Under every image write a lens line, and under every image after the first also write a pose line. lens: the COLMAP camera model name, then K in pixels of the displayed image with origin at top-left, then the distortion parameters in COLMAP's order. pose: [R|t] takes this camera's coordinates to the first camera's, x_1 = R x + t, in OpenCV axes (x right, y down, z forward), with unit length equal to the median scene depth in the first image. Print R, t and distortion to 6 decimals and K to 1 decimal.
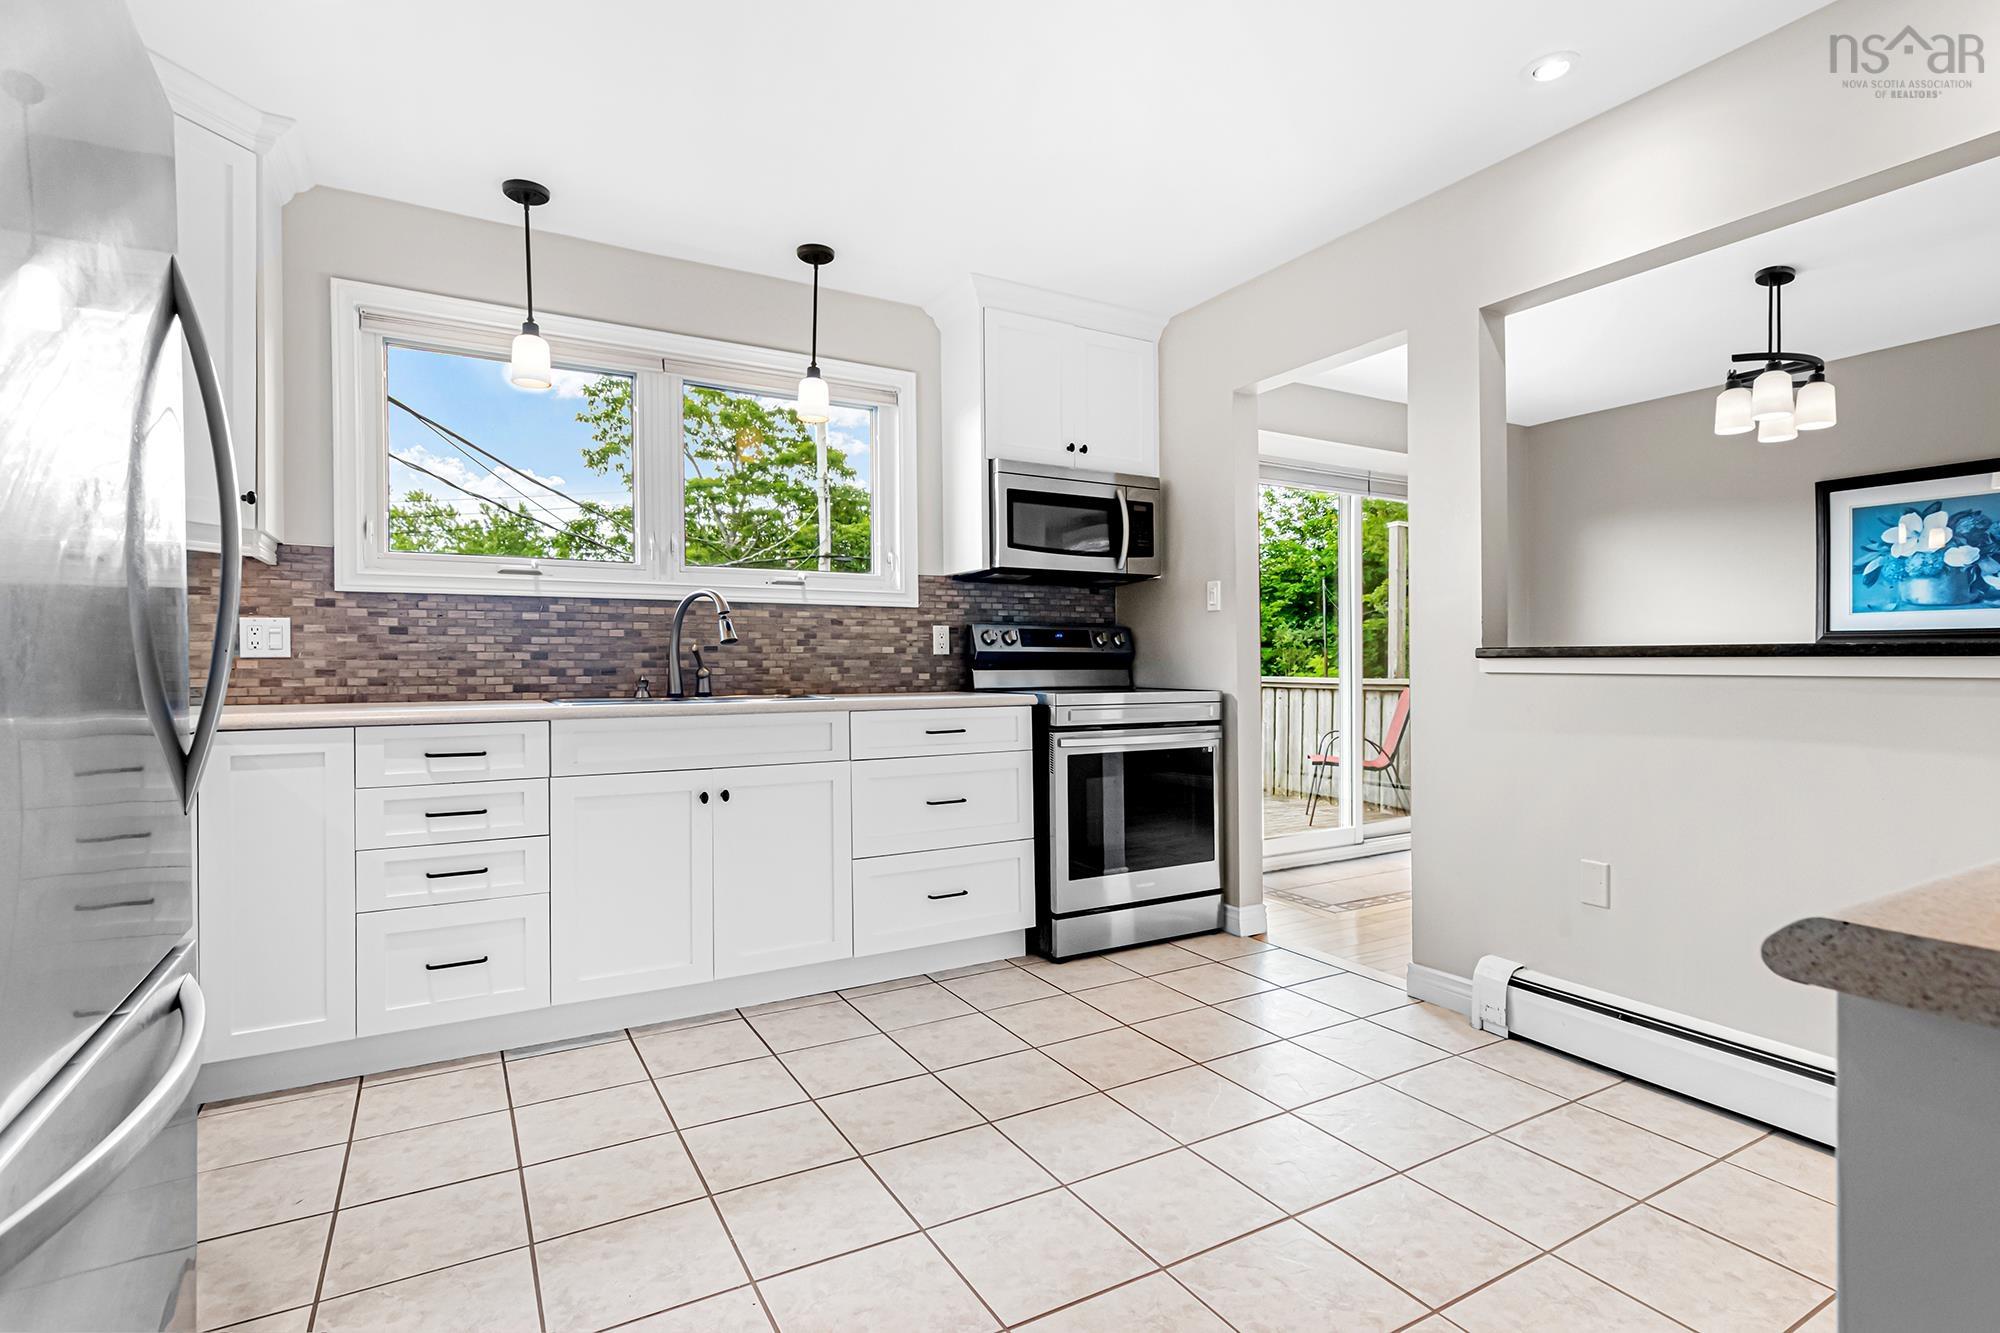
lens RADIAL K [[990.1, 0, 993.7], [0, 990.1, 656.9], [0, 0, 1]] dist [-0.006138, -0.000512]
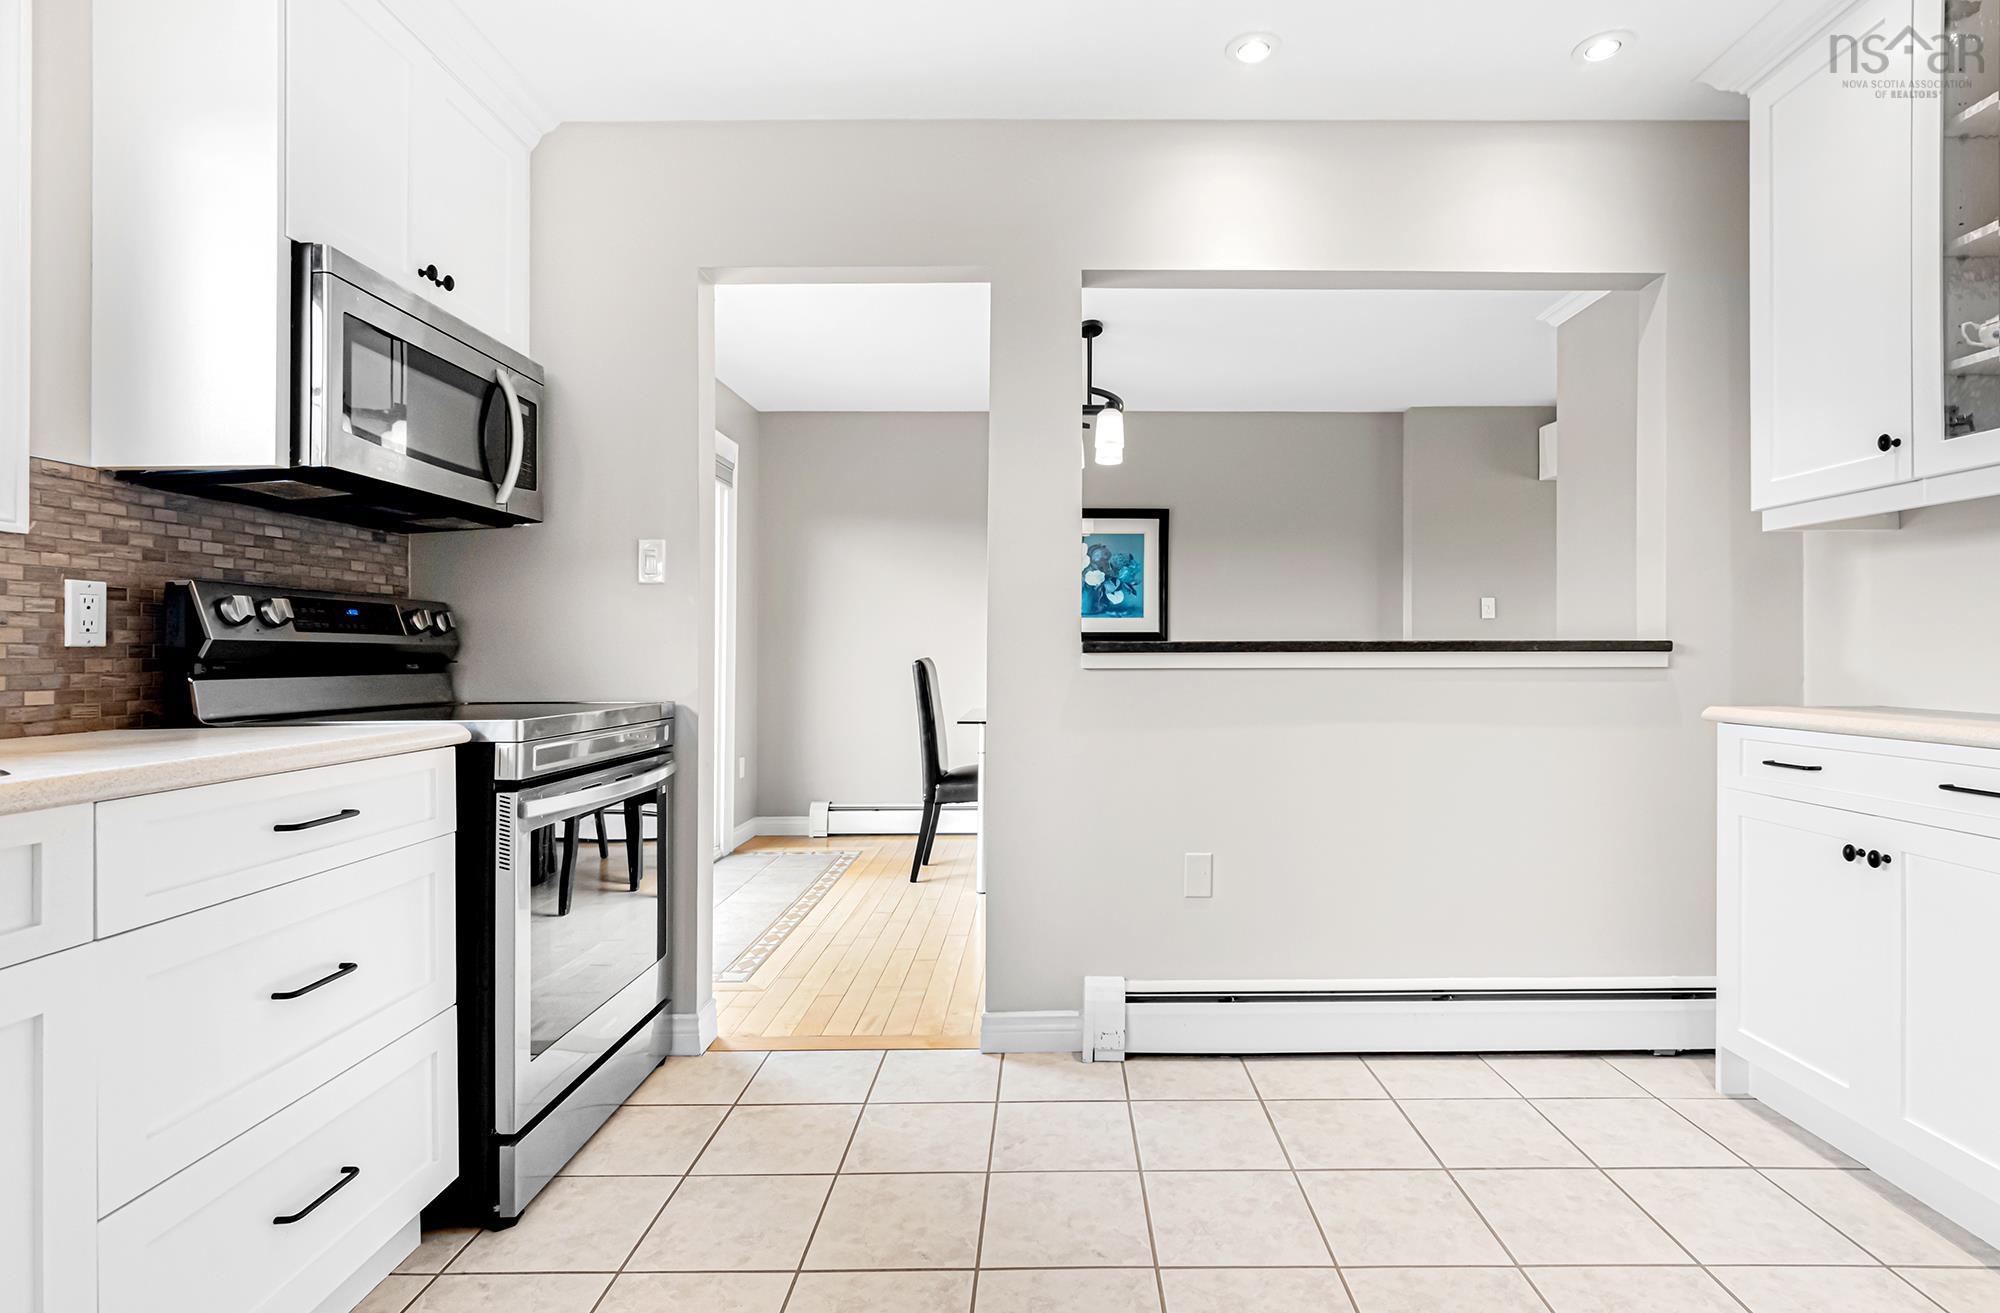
lens RADIAL K [[984.7, 0, 1332.4], [0, 984.7, 643.7], [0, 0, 1]] dist [0.013289, -0.011815]
pose [[0.476240, 0.007681, 0.879282, -0.170329], [0.001295, 0.999955, -0.009437, 0.001099], [-0.879314, 0.005633, 0.476208, 0.310786]]
